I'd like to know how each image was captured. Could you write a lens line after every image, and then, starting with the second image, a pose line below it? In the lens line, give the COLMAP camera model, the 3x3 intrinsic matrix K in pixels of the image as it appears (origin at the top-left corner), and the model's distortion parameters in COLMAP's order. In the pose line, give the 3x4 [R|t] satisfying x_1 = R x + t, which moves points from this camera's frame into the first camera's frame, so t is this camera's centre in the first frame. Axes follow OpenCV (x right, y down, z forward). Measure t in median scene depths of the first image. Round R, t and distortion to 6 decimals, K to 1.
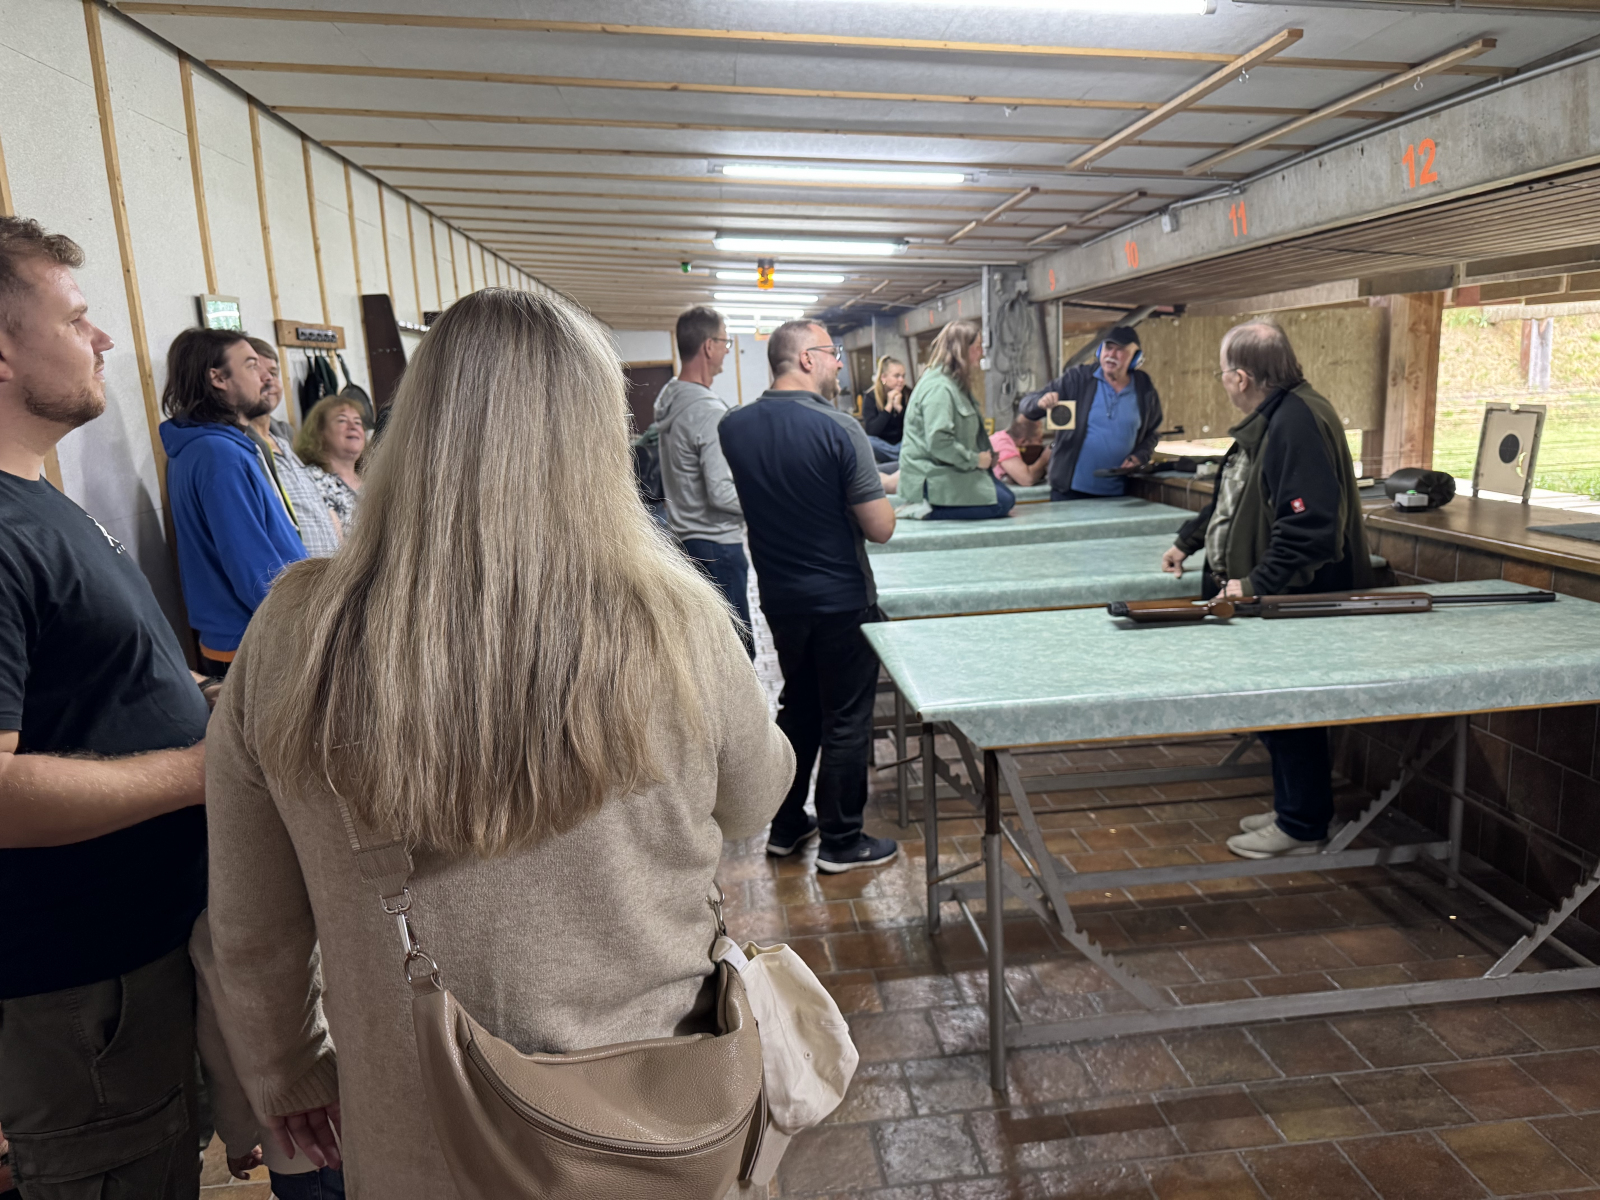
lens RADIAL K [[1126.1, 0, 800.0], [0, 1126.1, 600.0], [0, 0, 1]] dist [-0.001579, 0.001099]
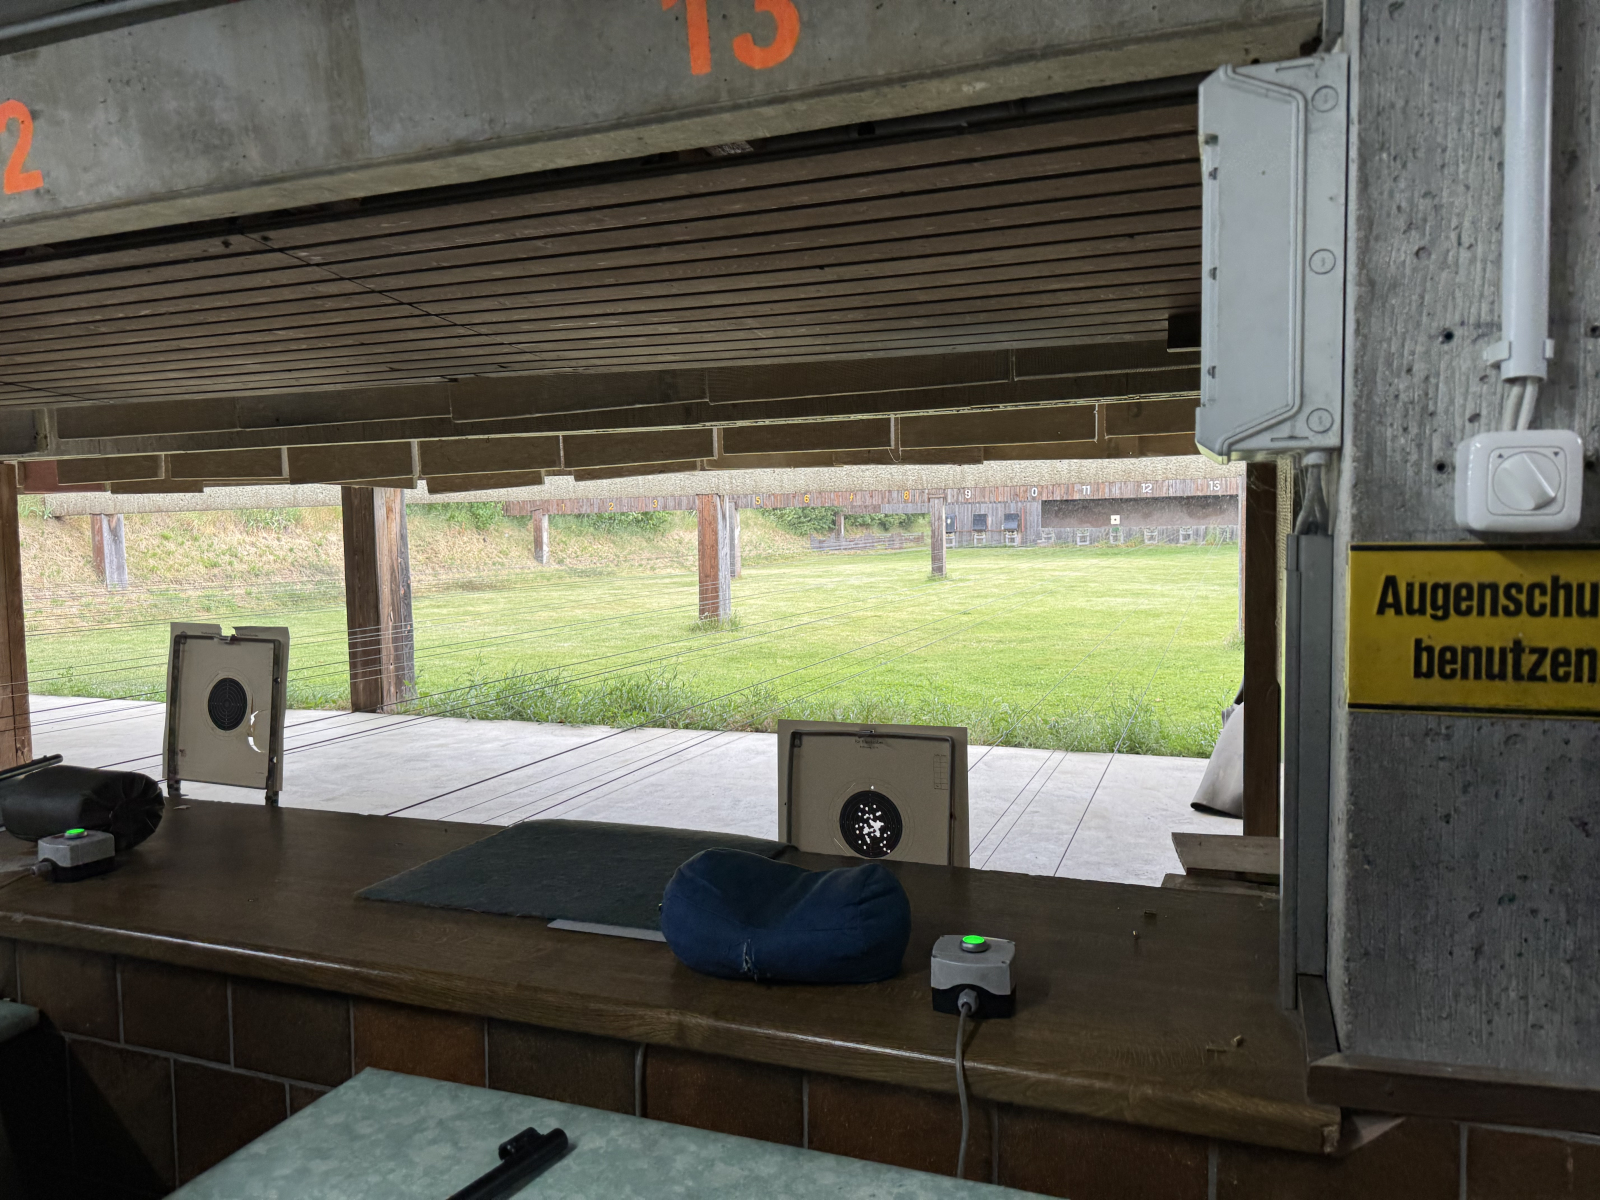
lens RADIAL K [[1126.1, 0, 800.0], [0, 1126.1, 600.0], [0, 0, 1]] dist [-0.001579, 0.001099]
pose [[0.426729, -0.015327, 0.904250, 0.244297], [0.170223, 0.983347, -0.063663, -0.101955], [-0.888215, 0.181091, 0.422231, 0.500471]]
